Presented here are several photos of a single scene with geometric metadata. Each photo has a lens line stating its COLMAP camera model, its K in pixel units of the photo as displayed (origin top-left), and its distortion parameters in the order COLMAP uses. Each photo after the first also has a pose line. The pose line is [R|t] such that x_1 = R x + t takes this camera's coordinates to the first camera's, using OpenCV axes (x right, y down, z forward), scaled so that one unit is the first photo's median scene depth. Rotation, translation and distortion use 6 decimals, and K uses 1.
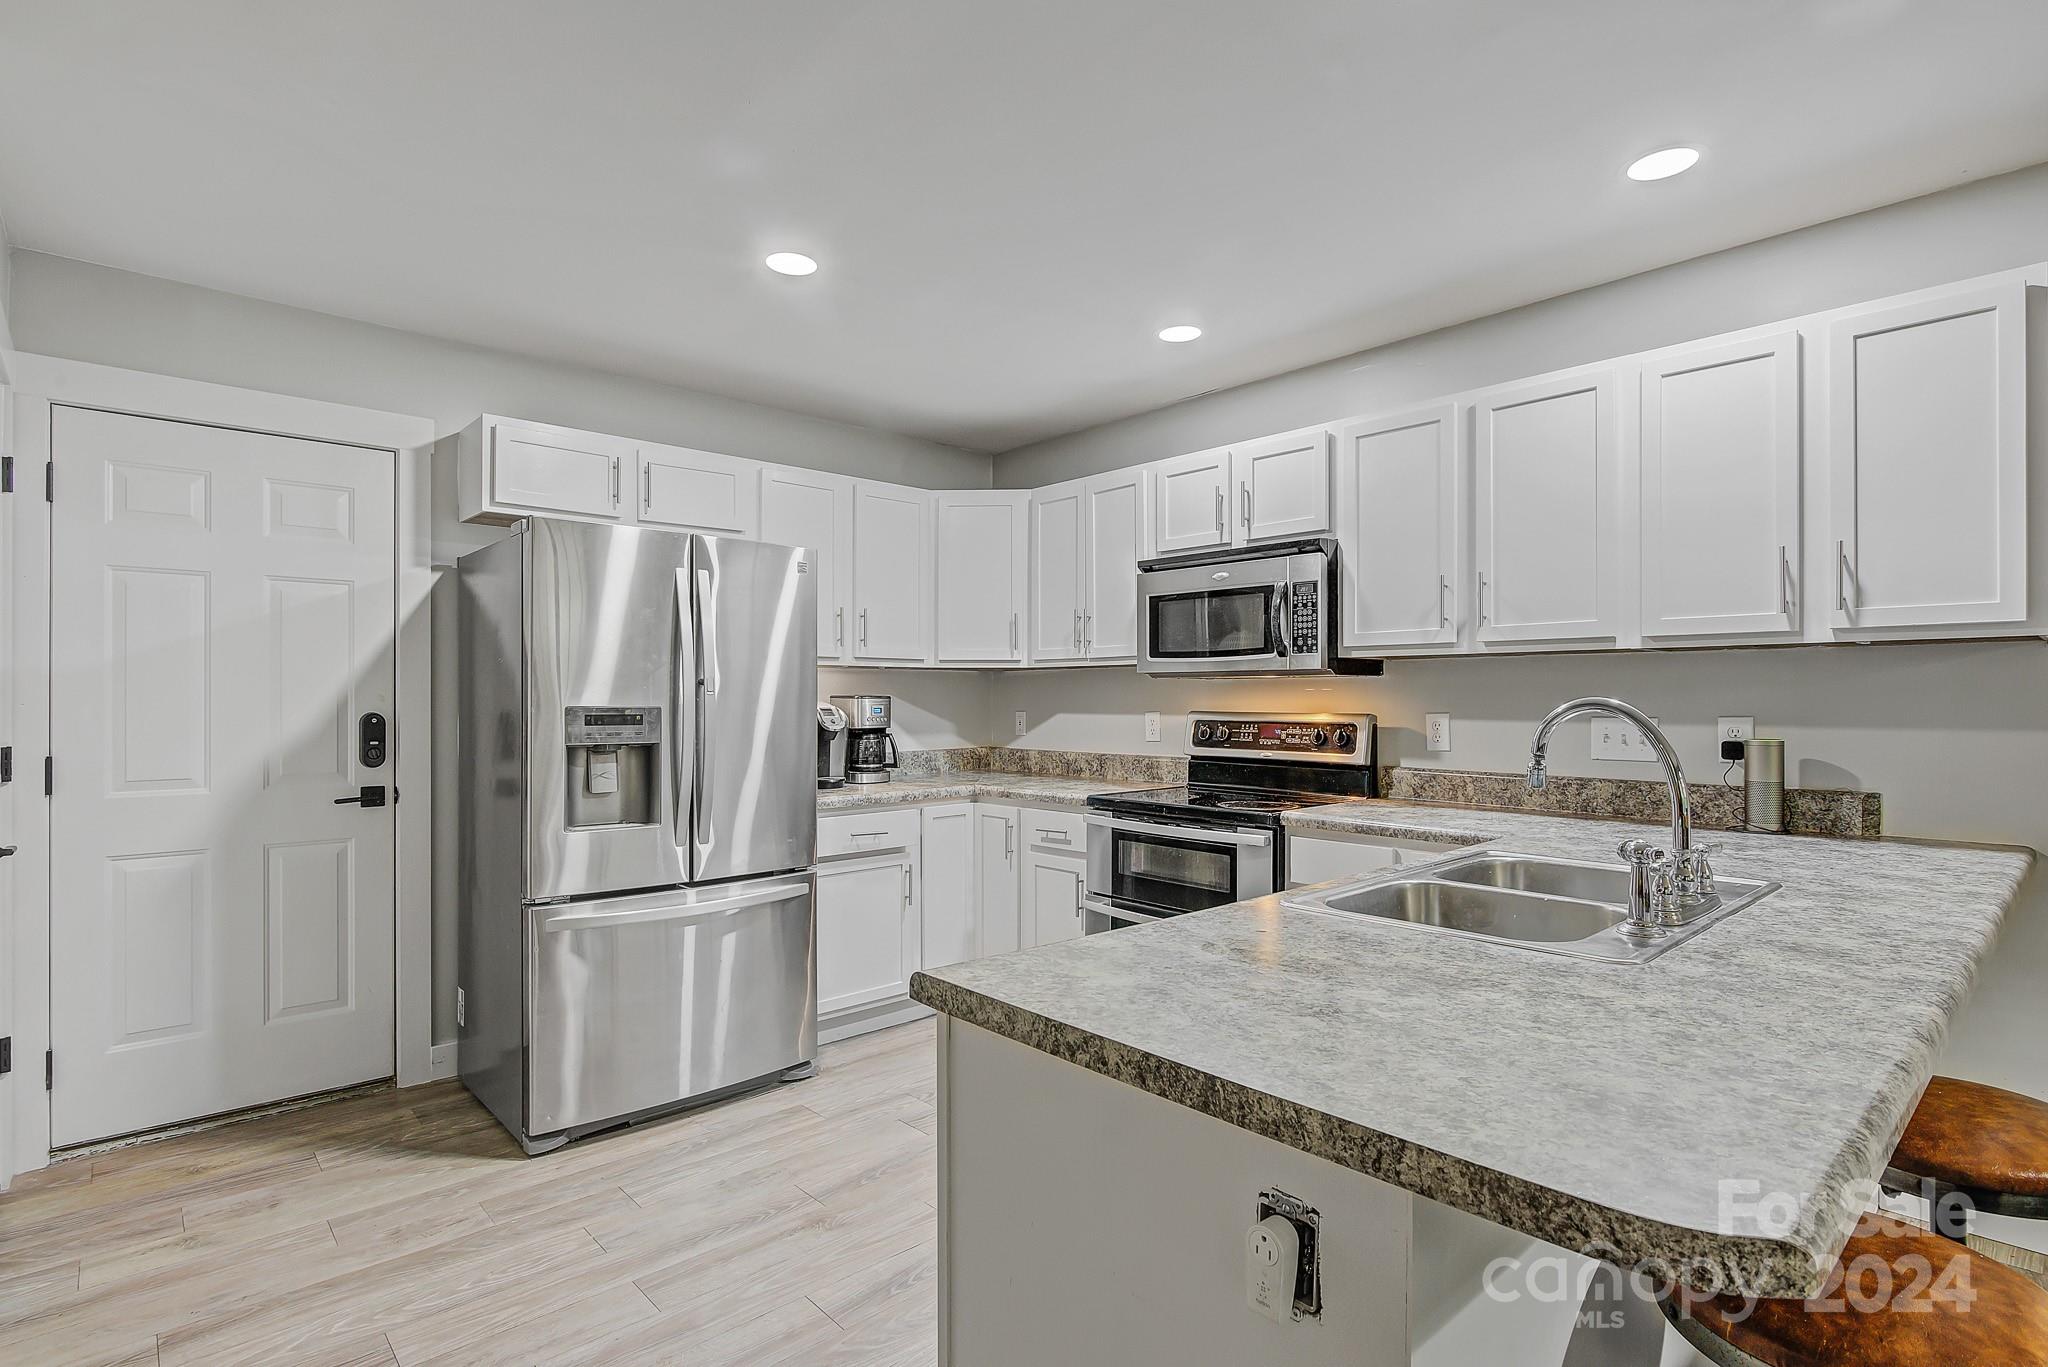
lens RADIAL K [[1005.3, 0, 1024.0], [0, 1005.3, 693.3], [0, 0, 1]] dist [-0.005466, -0.000362]
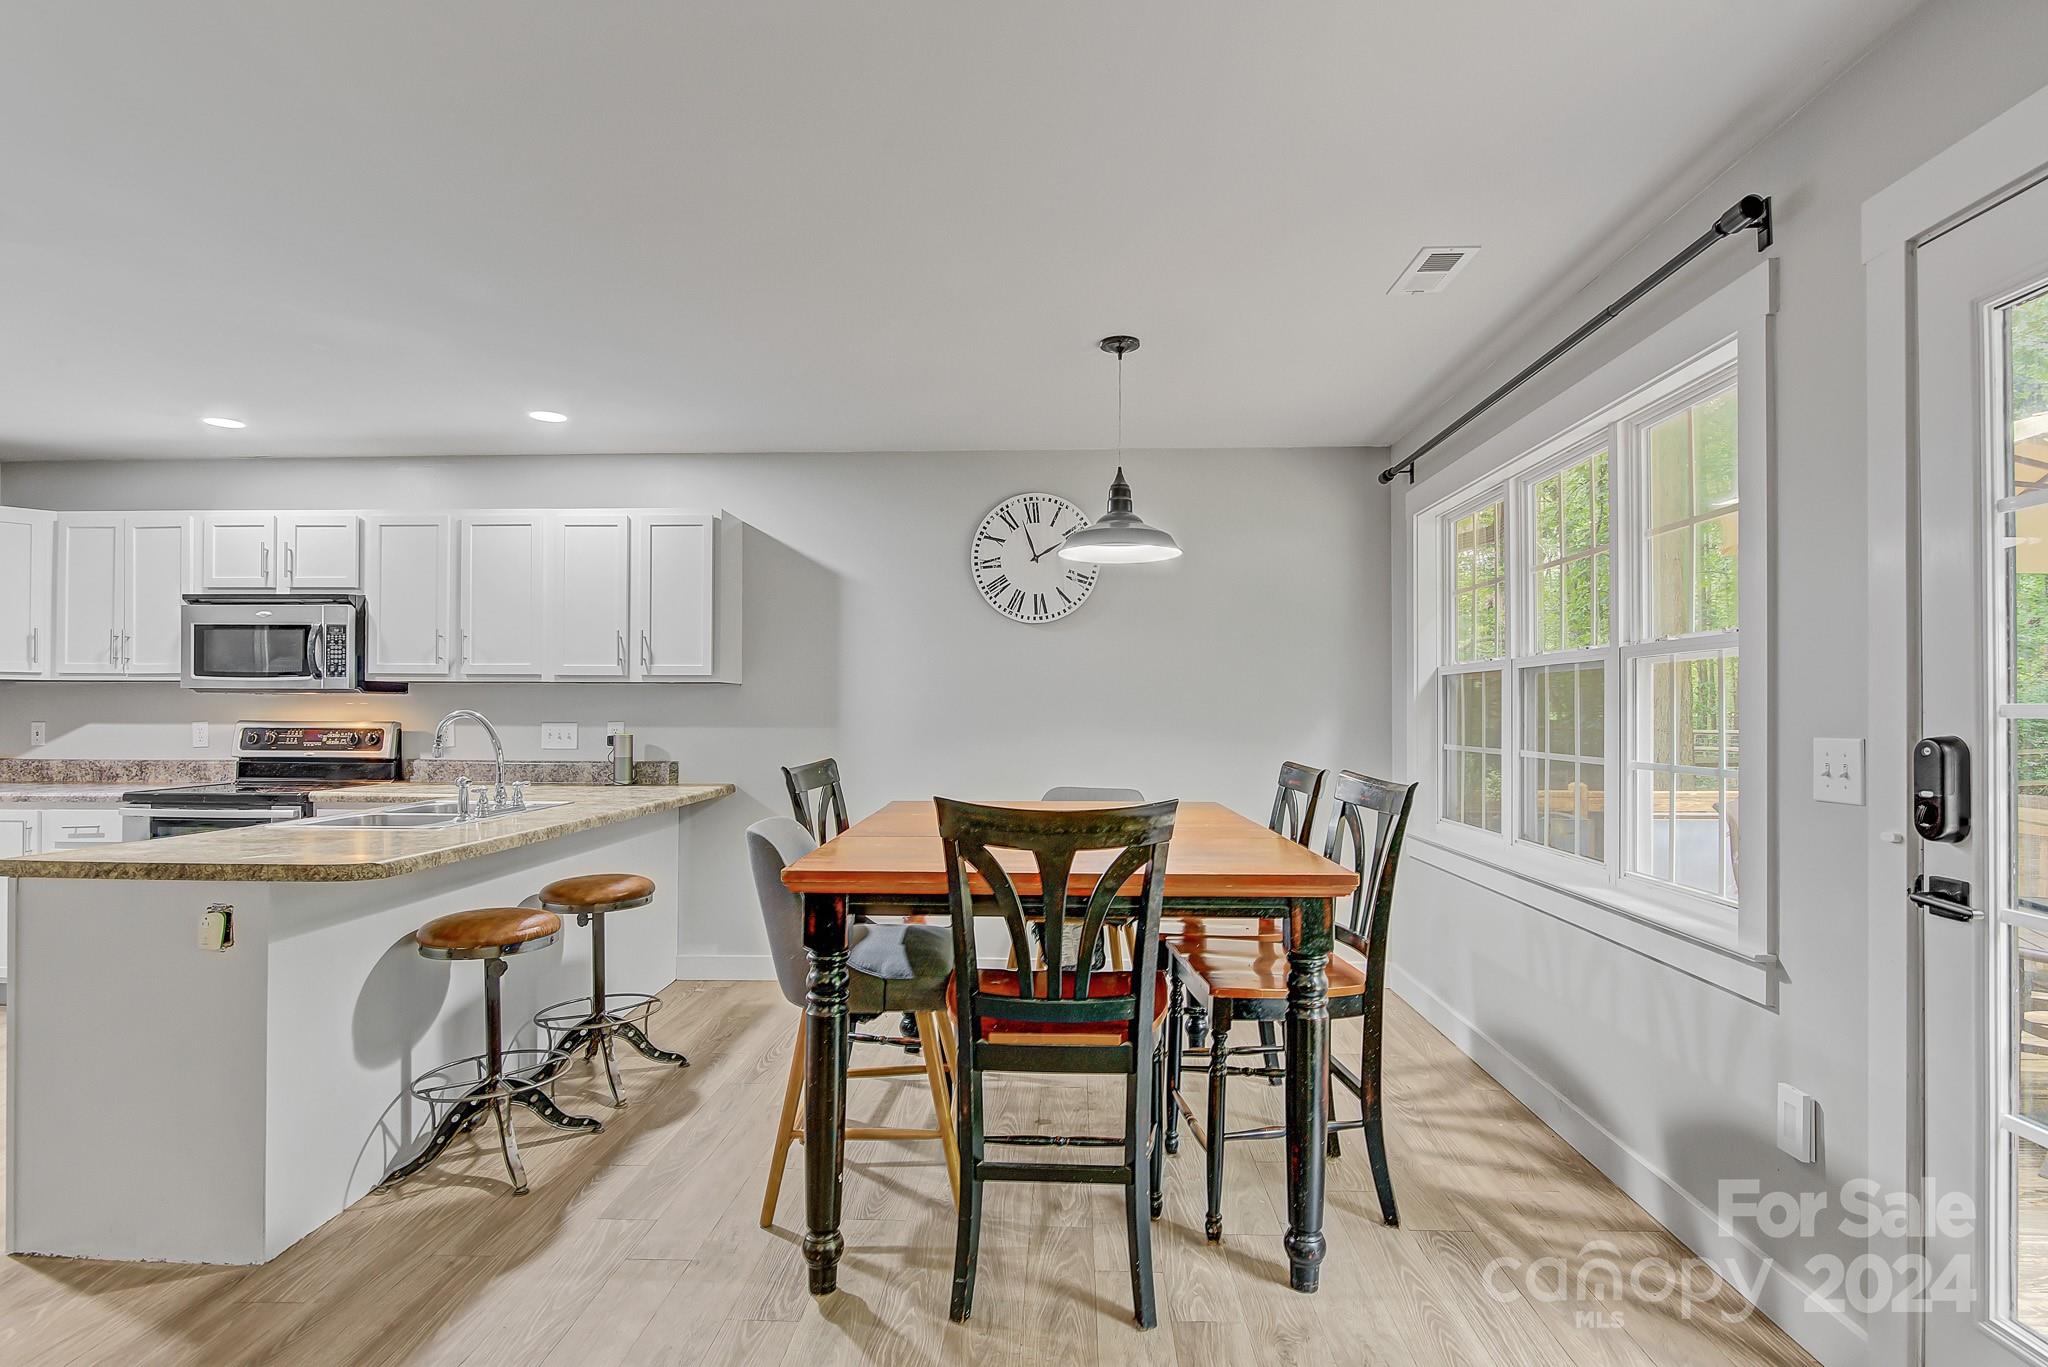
lens RADIAL K [[1005.3, 0, 1032.1], [0, 1005.3, 710.9], [0, 0, 1]] dist [-0.005466, -0.000362]
pose [[0.700432, 0.003994, 0.713708, -0.031016], [-0.007124, 0.999974, 0.001395, -0.002618], [-0.713684, -0.006062, 0.700442, -0.627675]]
